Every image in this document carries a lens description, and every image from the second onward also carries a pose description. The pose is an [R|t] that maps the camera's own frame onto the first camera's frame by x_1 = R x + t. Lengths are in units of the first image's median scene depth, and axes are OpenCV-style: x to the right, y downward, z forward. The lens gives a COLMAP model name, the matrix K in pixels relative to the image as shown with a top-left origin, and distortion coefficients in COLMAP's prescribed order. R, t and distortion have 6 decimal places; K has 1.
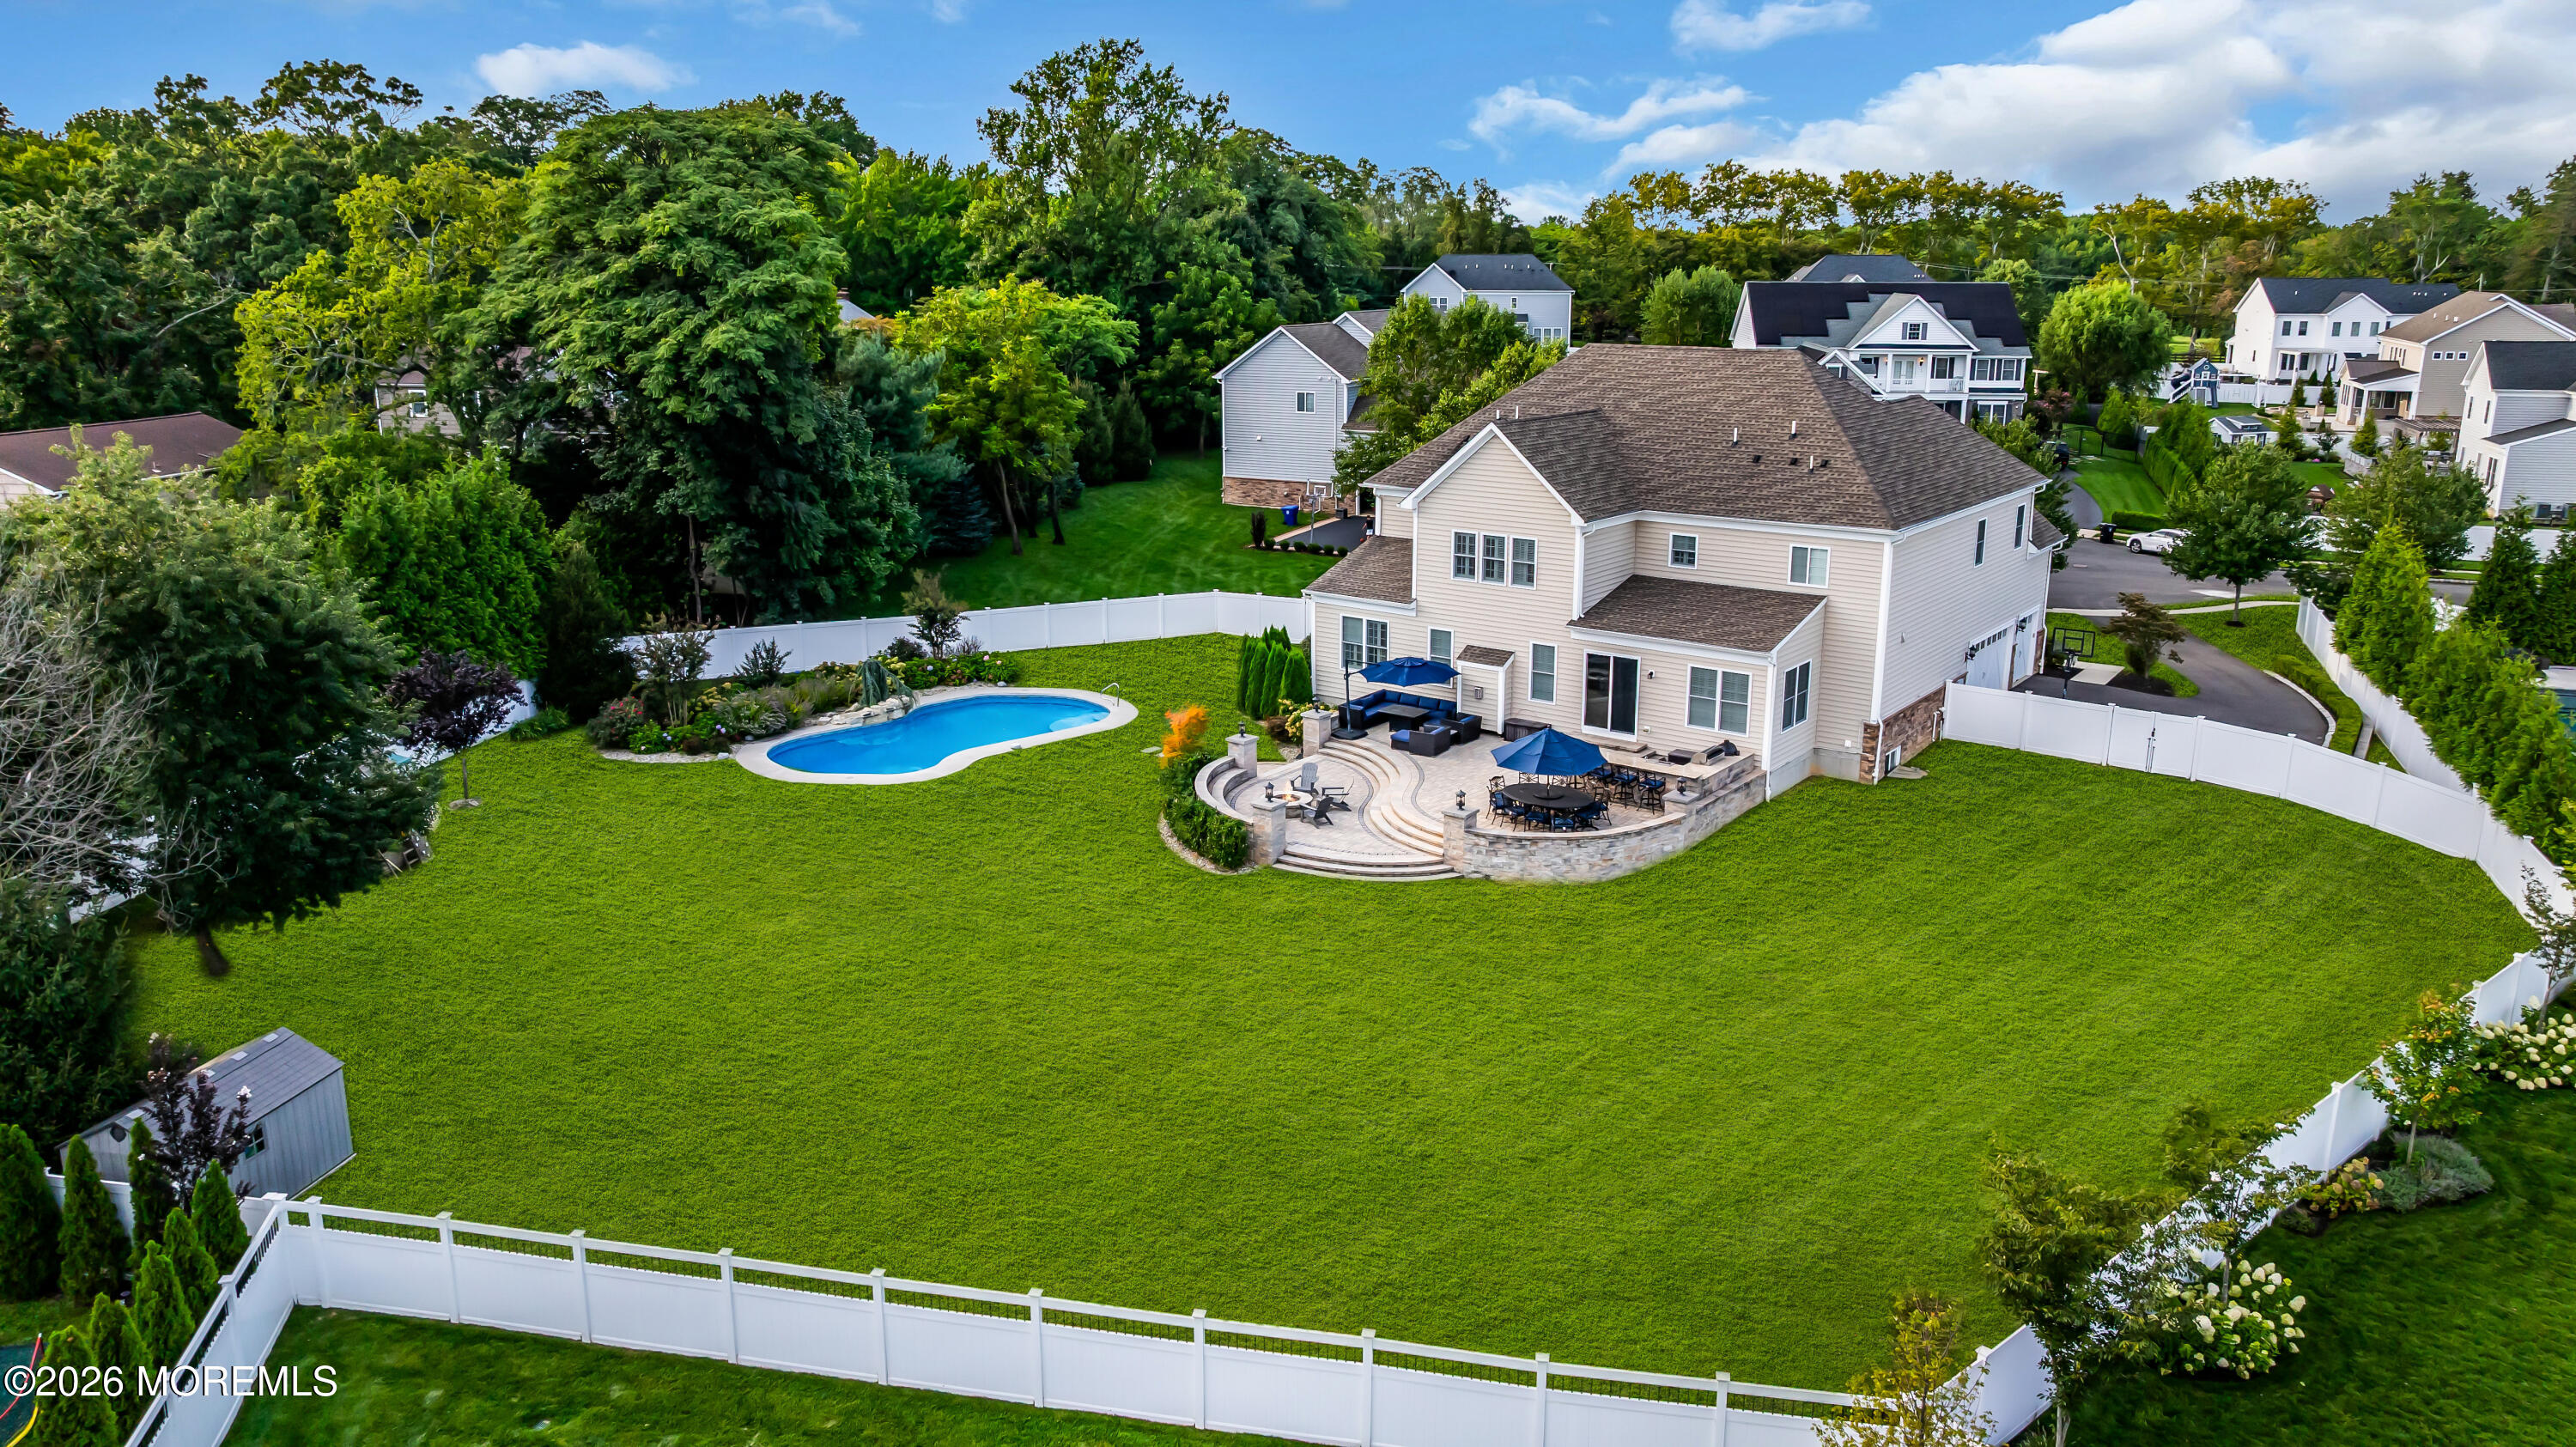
lens RADIAL K [[1800.1, 0, 1297.3], [0, 1800.1, 717.5], [0, 0, 1]] dist [-0.026867, -0.000224]
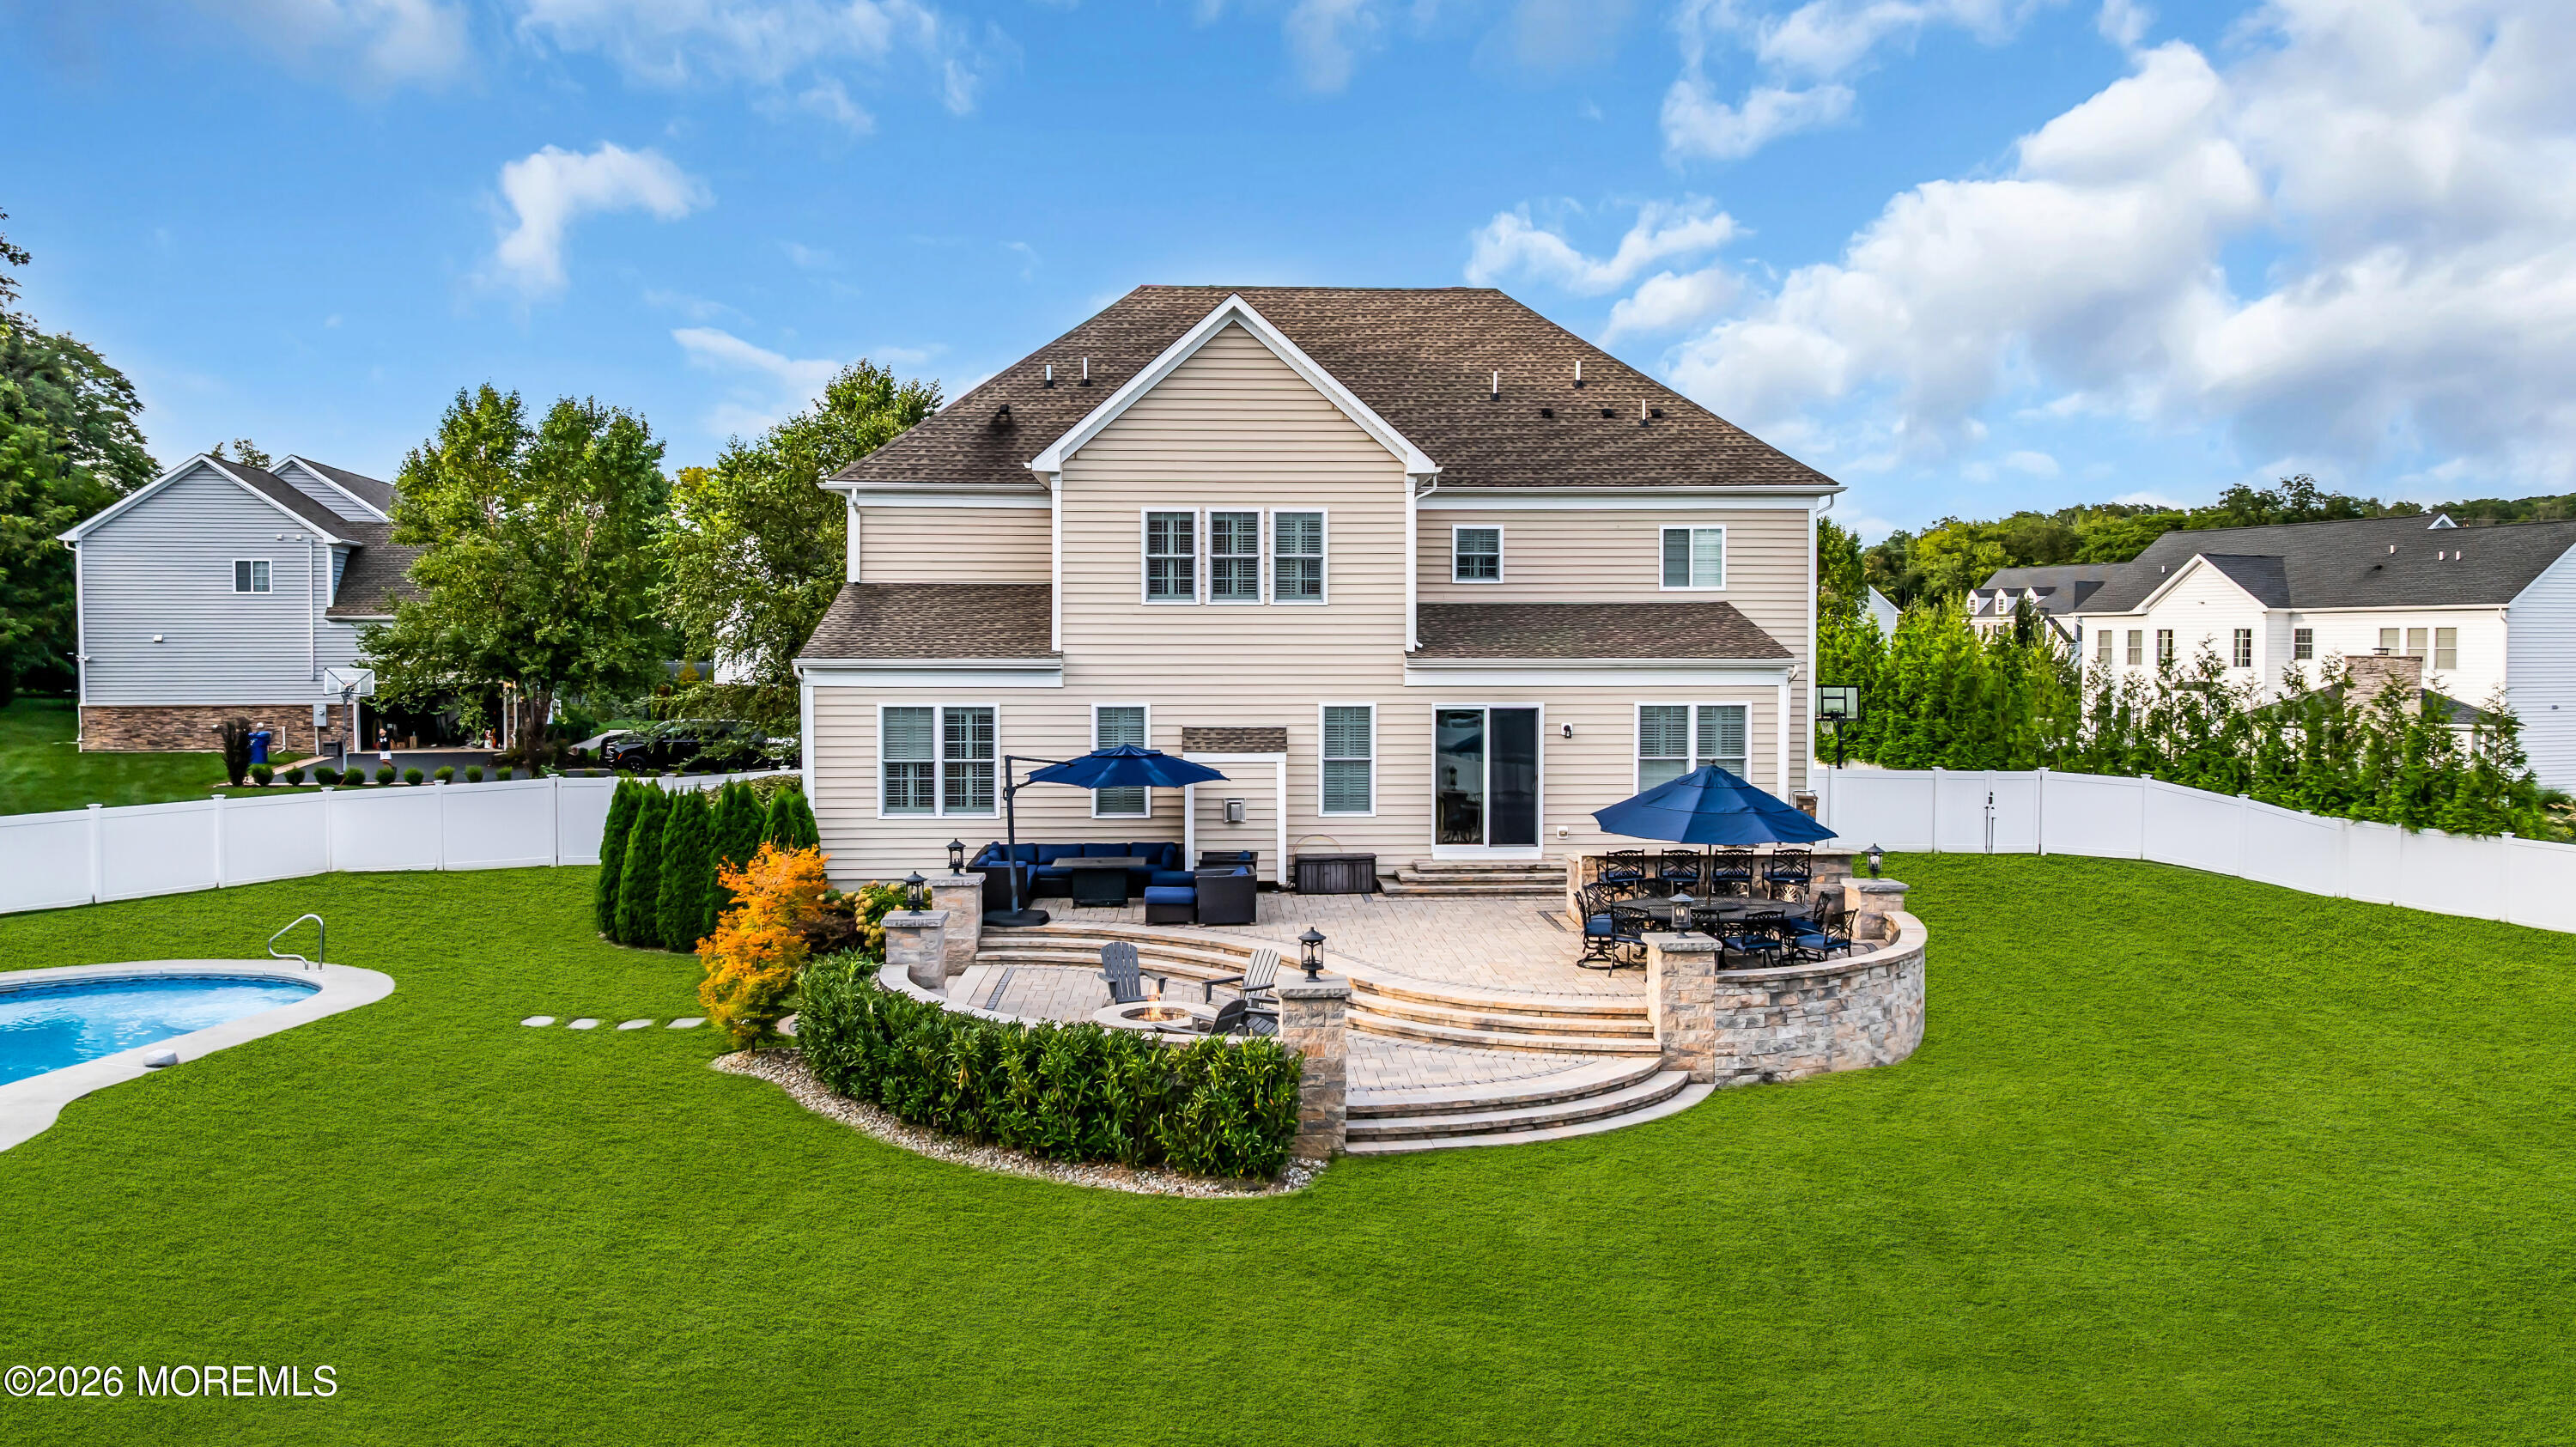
lens RADIAL K [[1814.8, 0, 1294.6], [0, 1814.8, 710.4], [0, 0, 1]] dist [-0.020130, 0.000190]
pose [[0.762712, -0.022996, 0.646329, -0.212940], [0.161747, 0.974391, -0.156205, 0.040543], [-0.626185, 0.223682, 0.746899, 0.568472]]
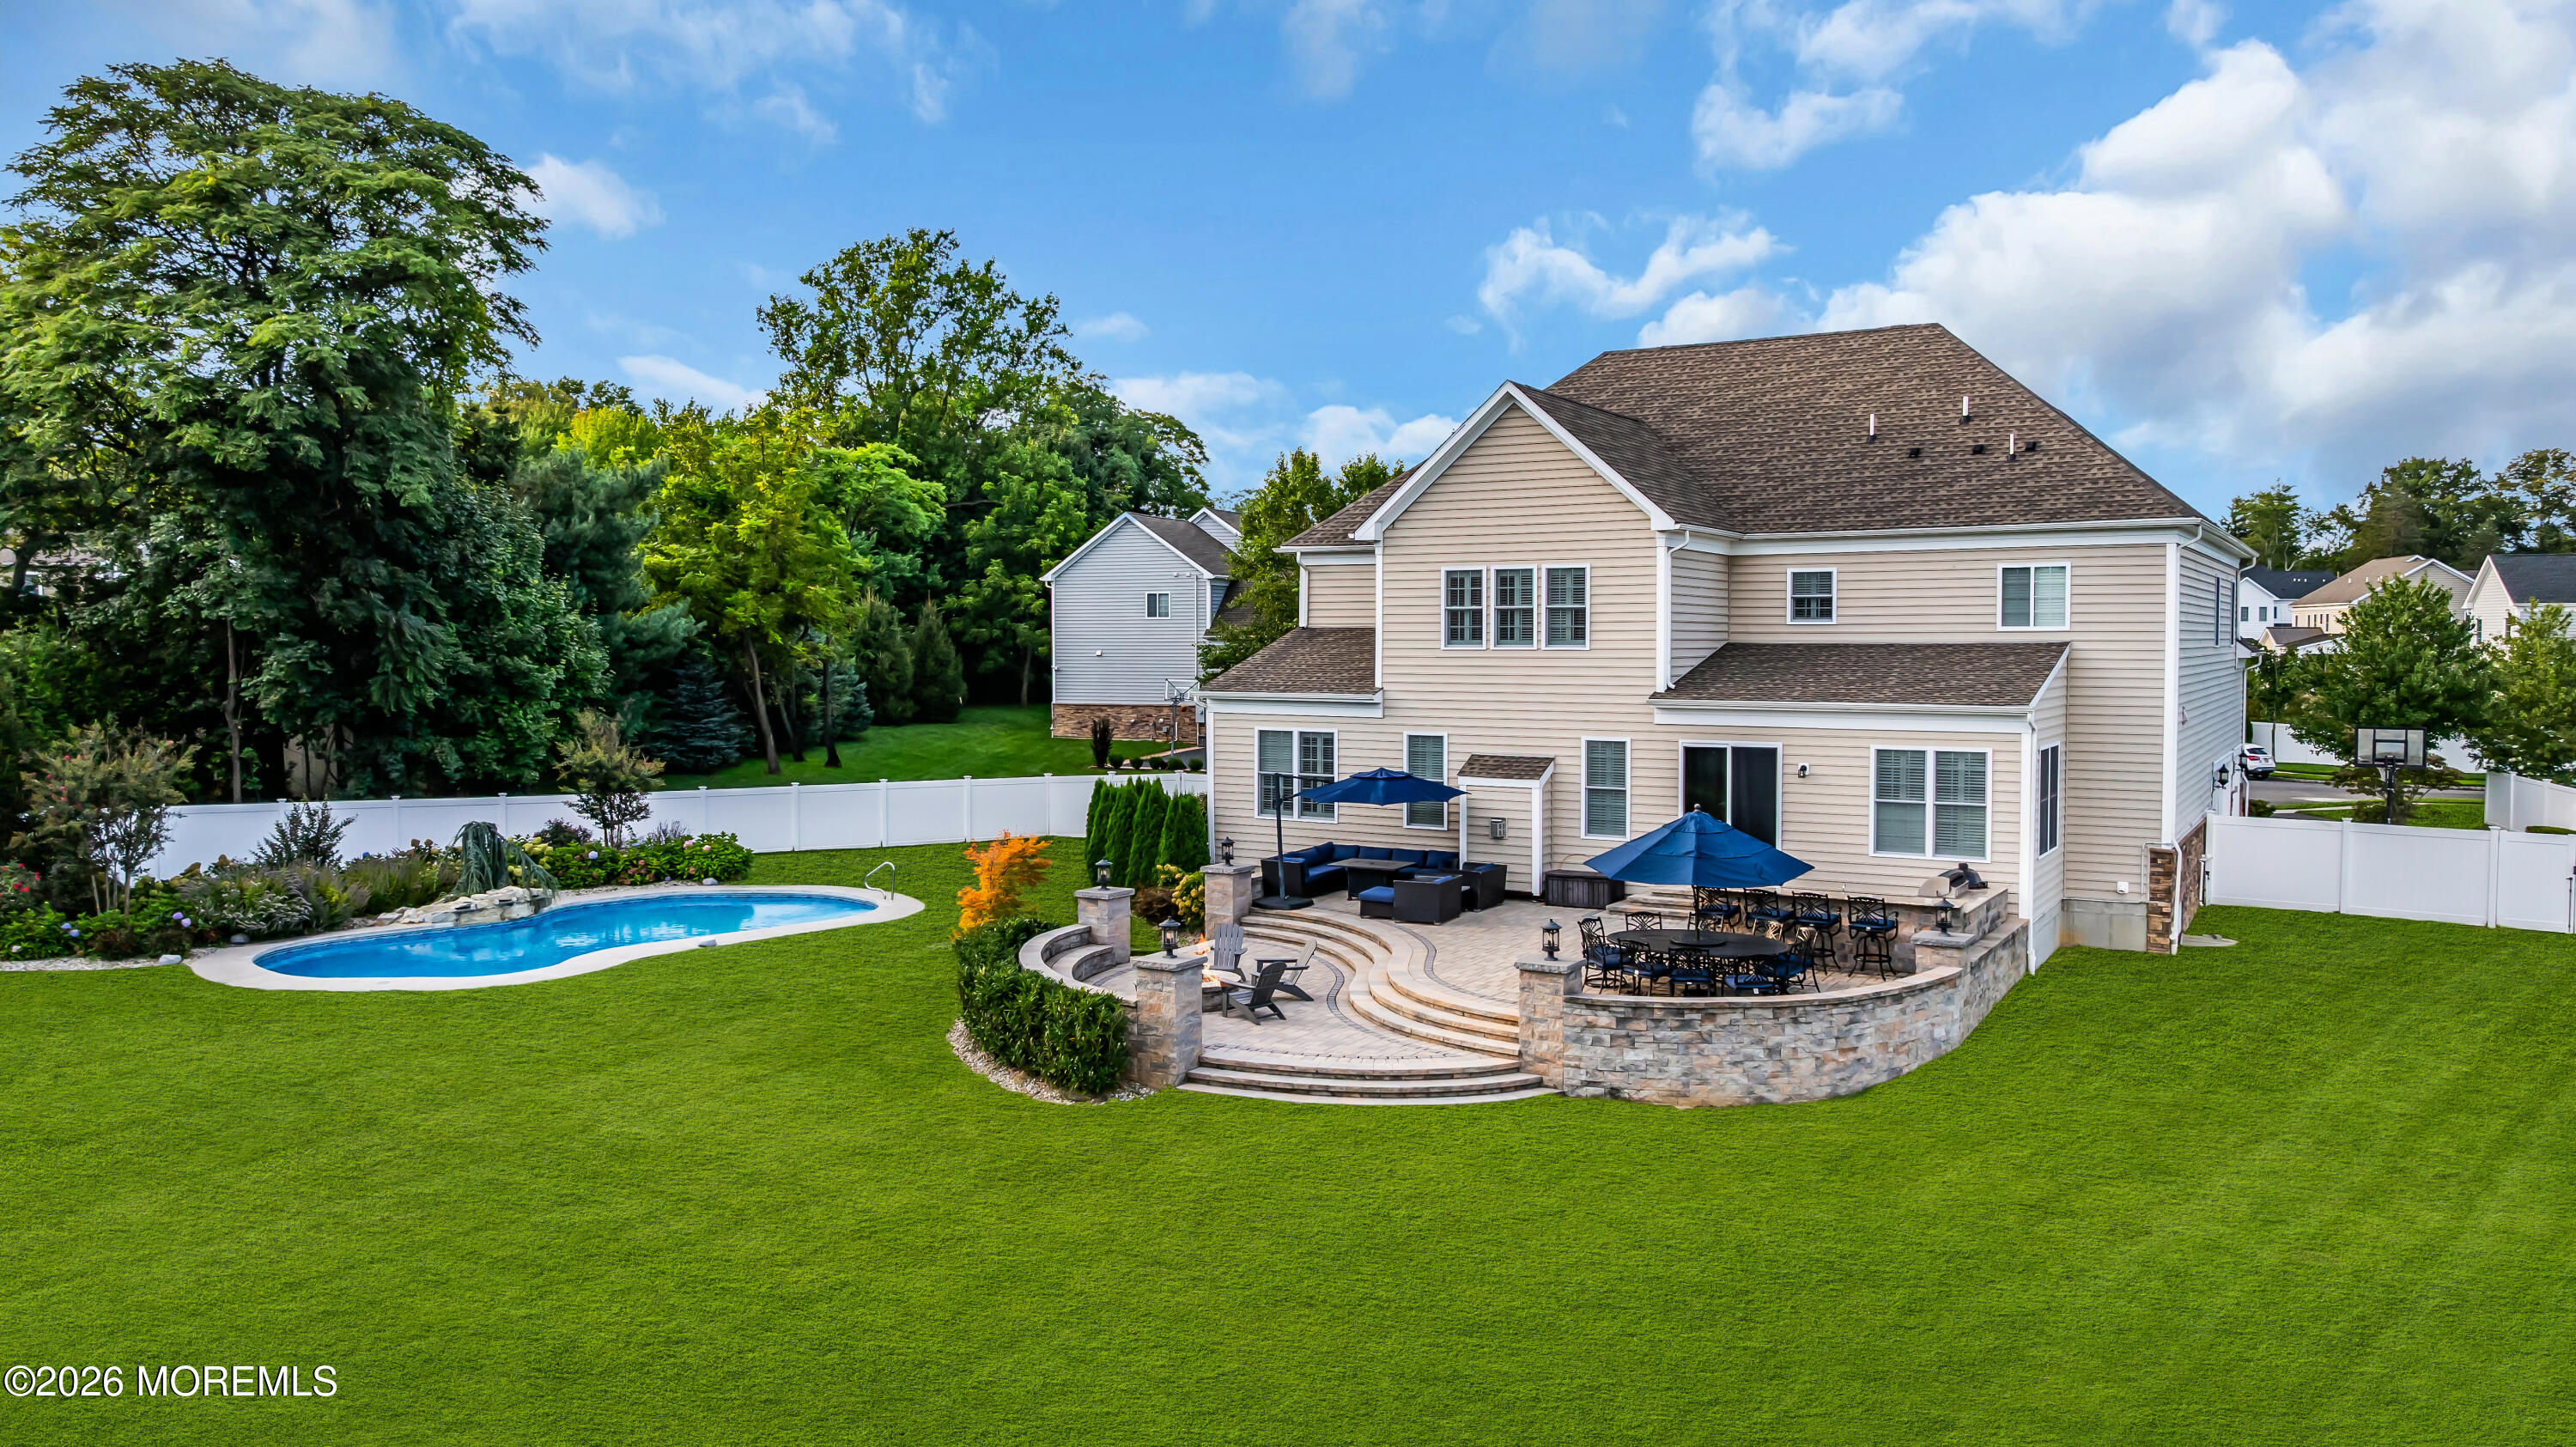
lens RADIAL K [[1800.1, 0, 1297.3], [0, 1800.1, 717.5], [0, 0, 1]] dist [-0.026867, -0.000224]
pose [[0.994956, -0.004353, 0.100221, -0.024221], [0.025161, 0.977951, -0.207313, 0.069552], [-0.097109, 0.208789, 0.973127, 0.398806]]
